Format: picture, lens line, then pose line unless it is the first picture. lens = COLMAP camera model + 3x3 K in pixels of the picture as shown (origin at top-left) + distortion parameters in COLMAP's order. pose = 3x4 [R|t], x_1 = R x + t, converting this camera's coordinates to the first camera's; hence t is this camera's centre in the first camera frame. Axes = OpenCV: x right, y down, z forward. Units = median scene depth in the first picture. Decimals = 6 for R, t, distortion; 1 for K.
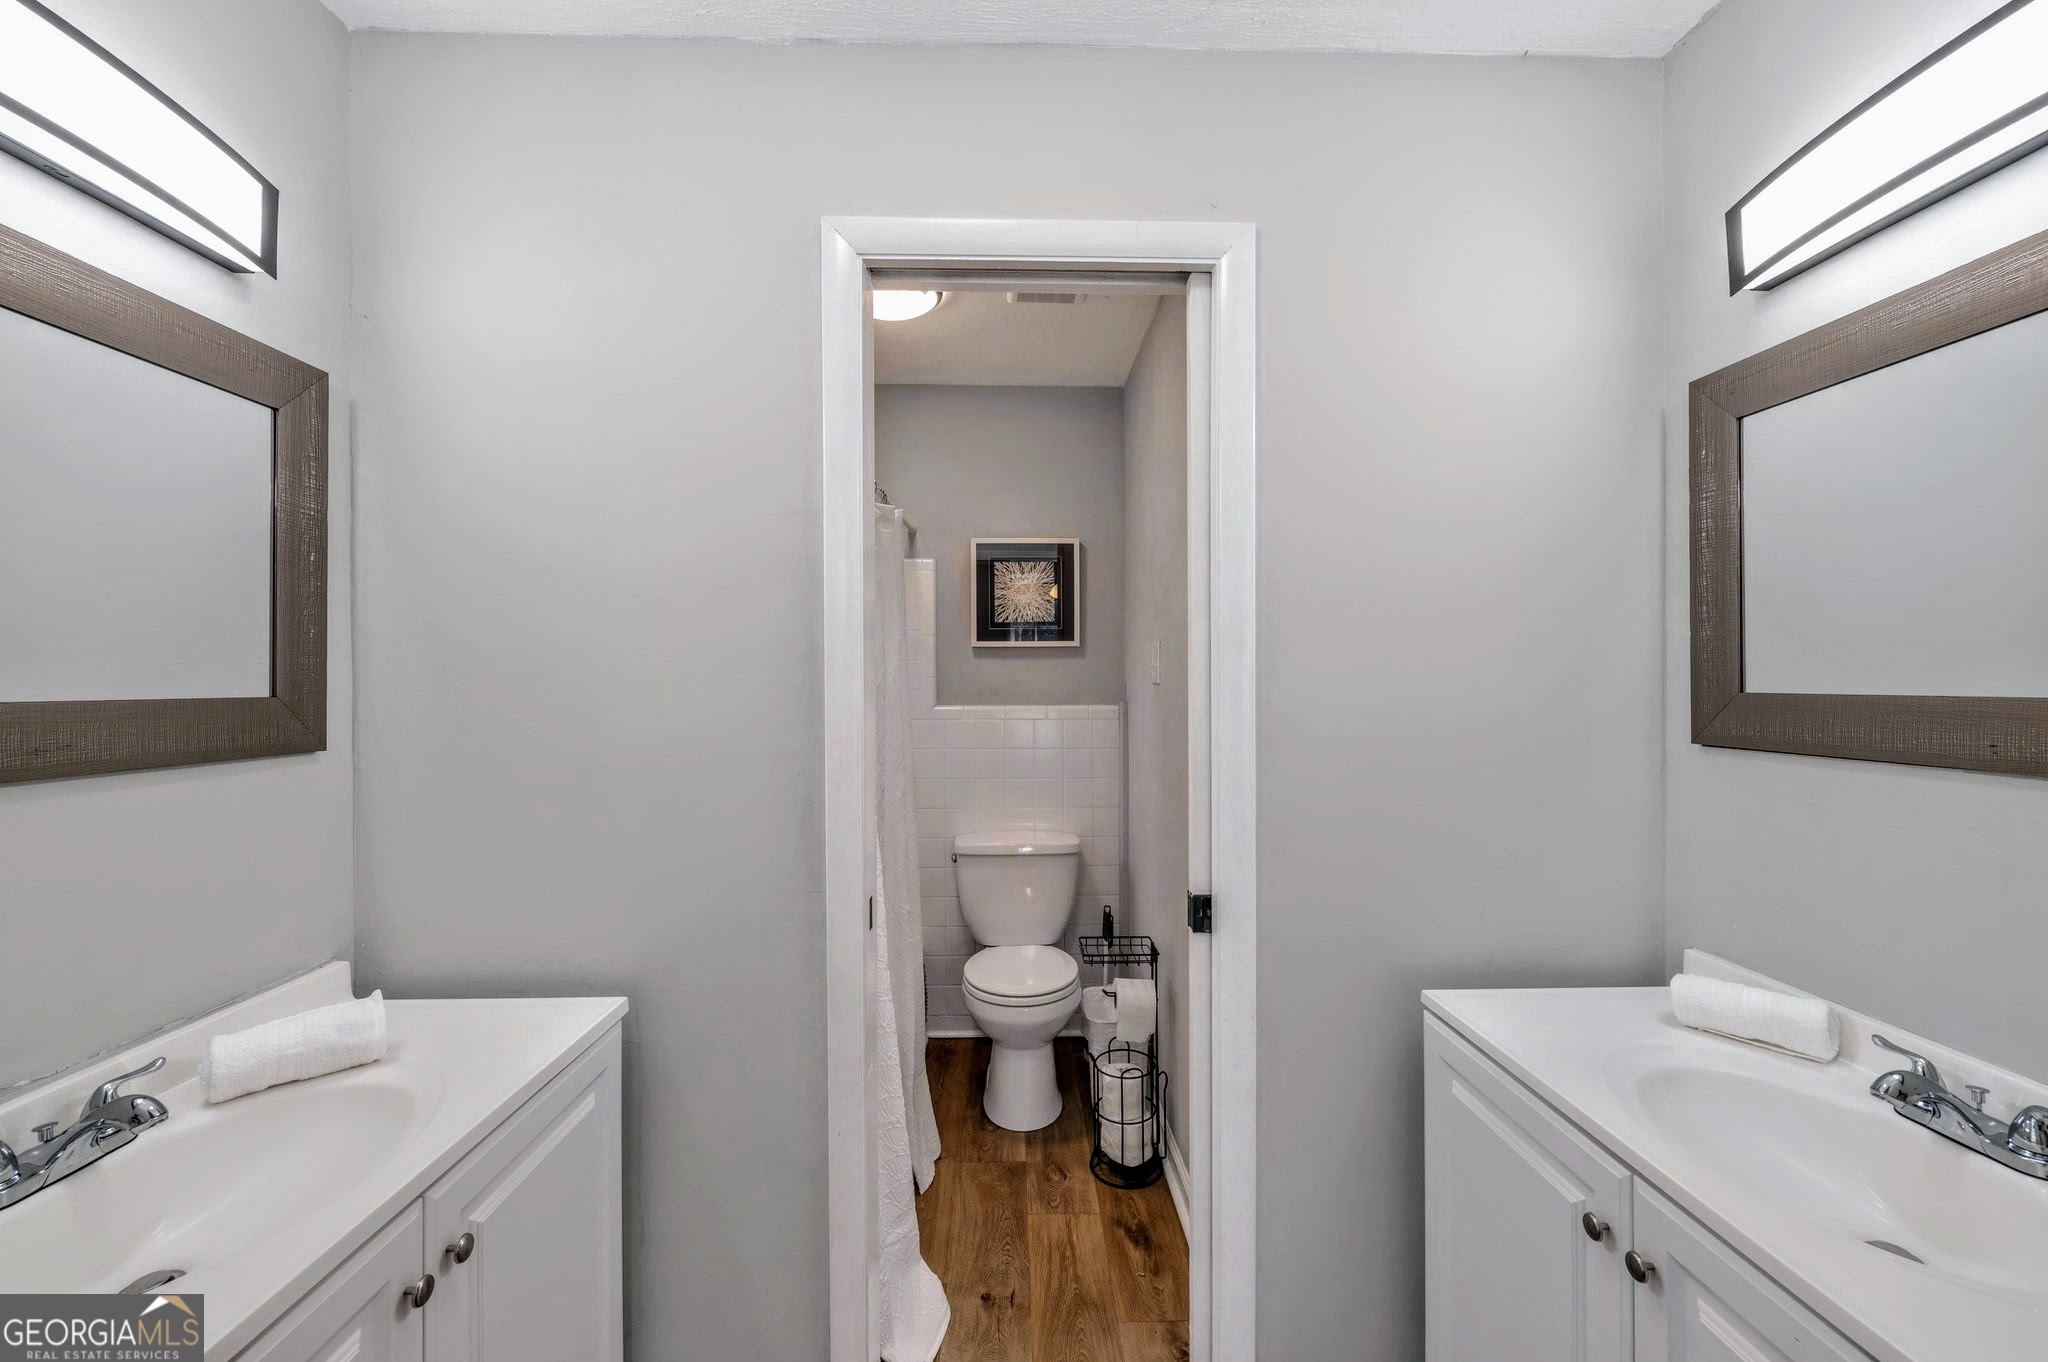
lens RADIAL K [[816.5, 0, 1024.2], [0, 816.5, 679.2], [0, 0, 1]] dist [-0.001674, 0.000034]
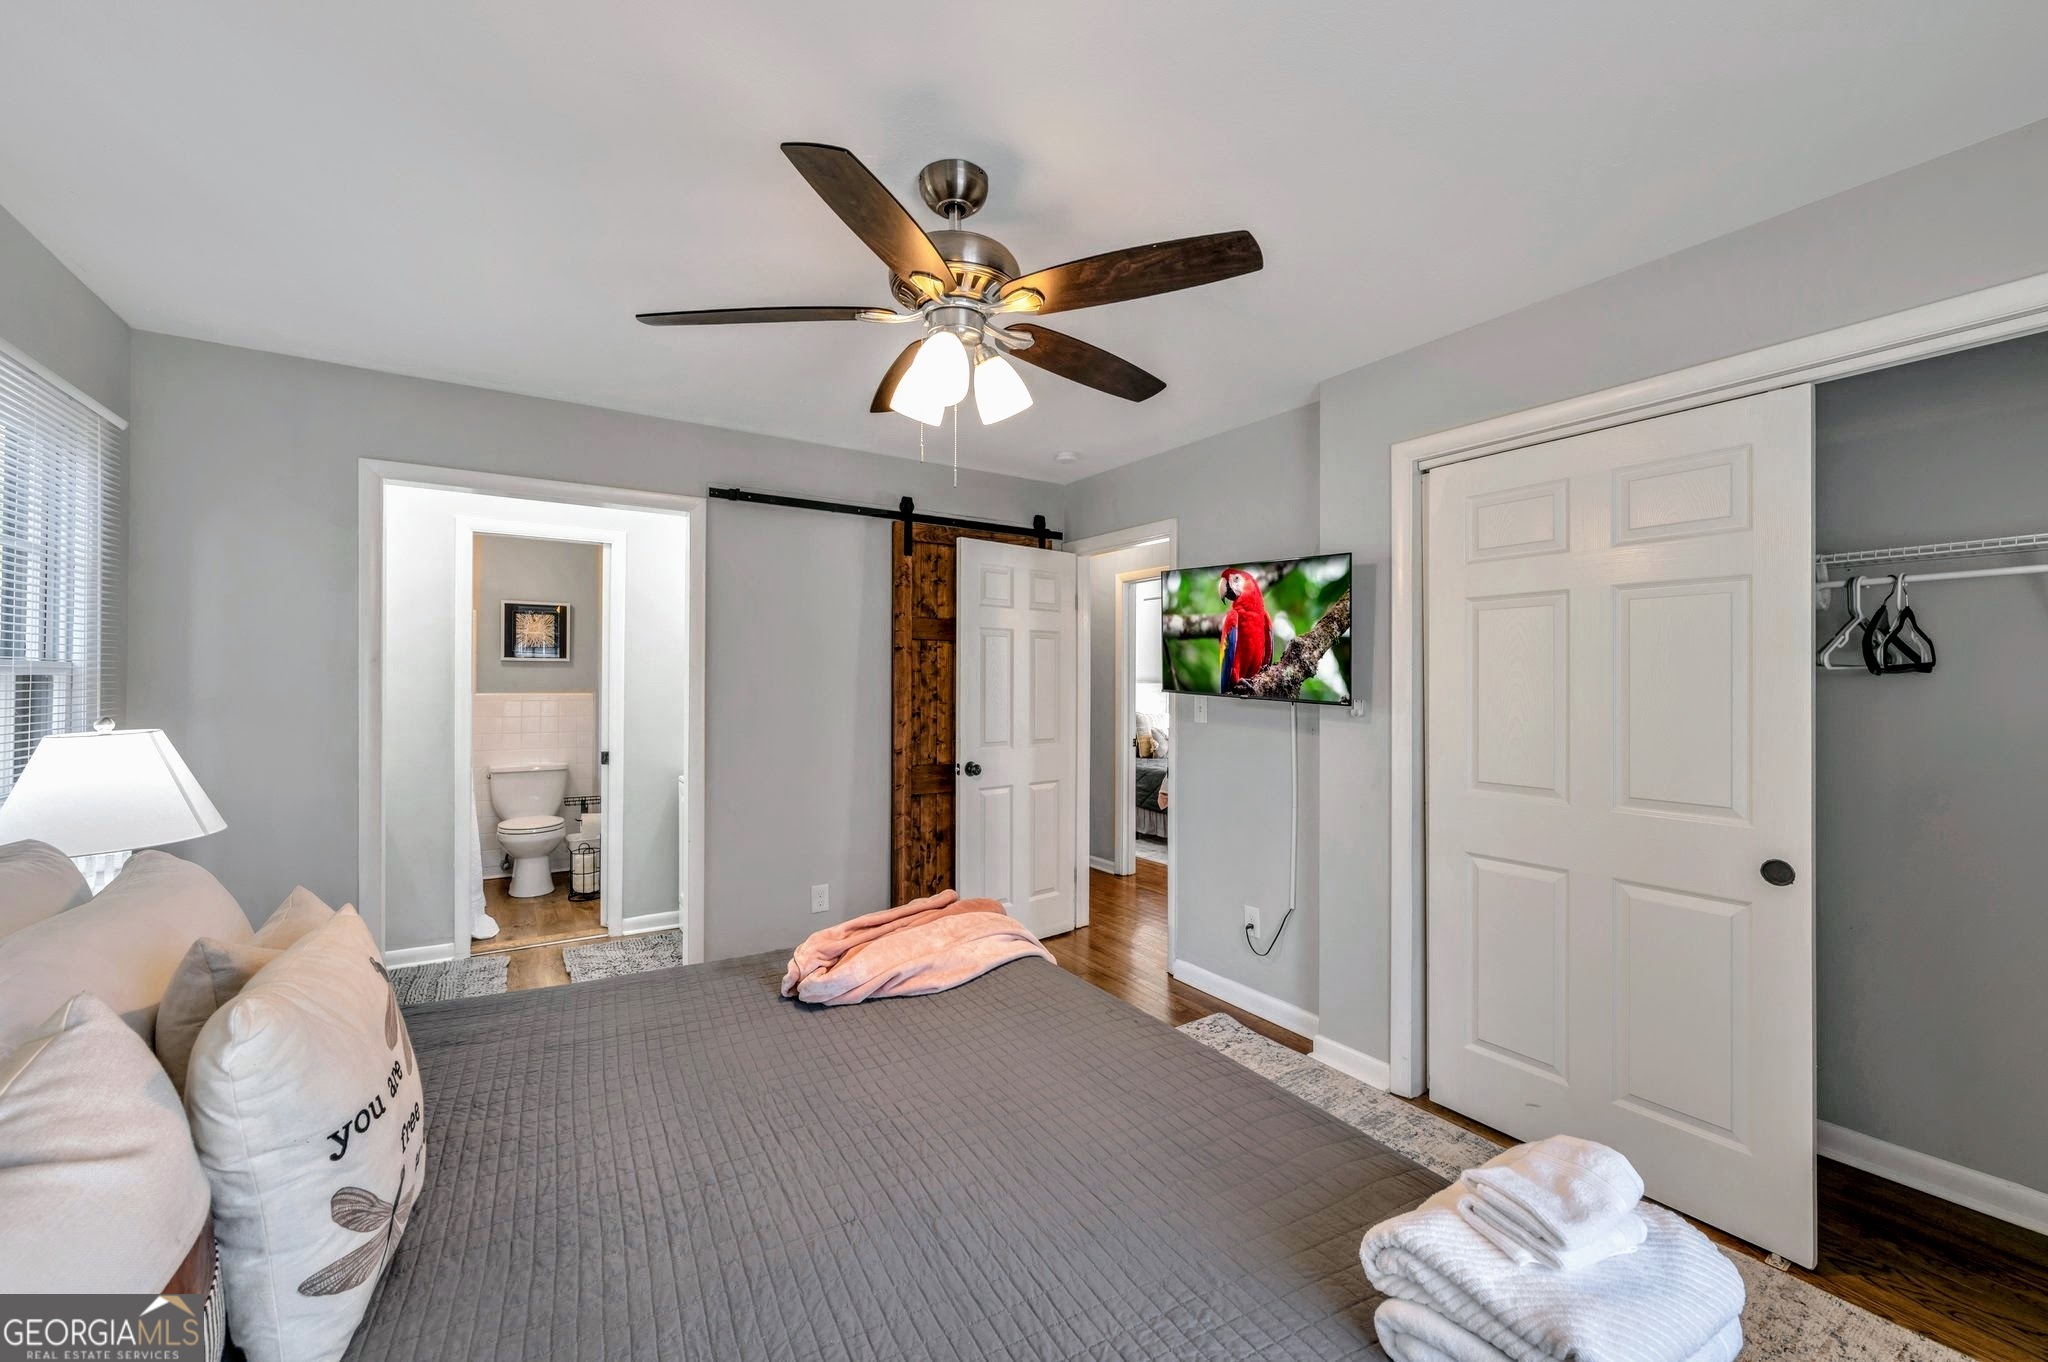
lens RADIAL K [[816.5, 0, 1022.8], [0, 816.5, 668.1], [0, 0, 1]] dist [-0.001674, 0.000034]
pose [[0.852830, 0.017139, 0.521907, -0.024621], [-0.011278, 0.999833, -0.014406, -0.010411], [-0.522067, 0.006399, 0.852880, -1.220006]]
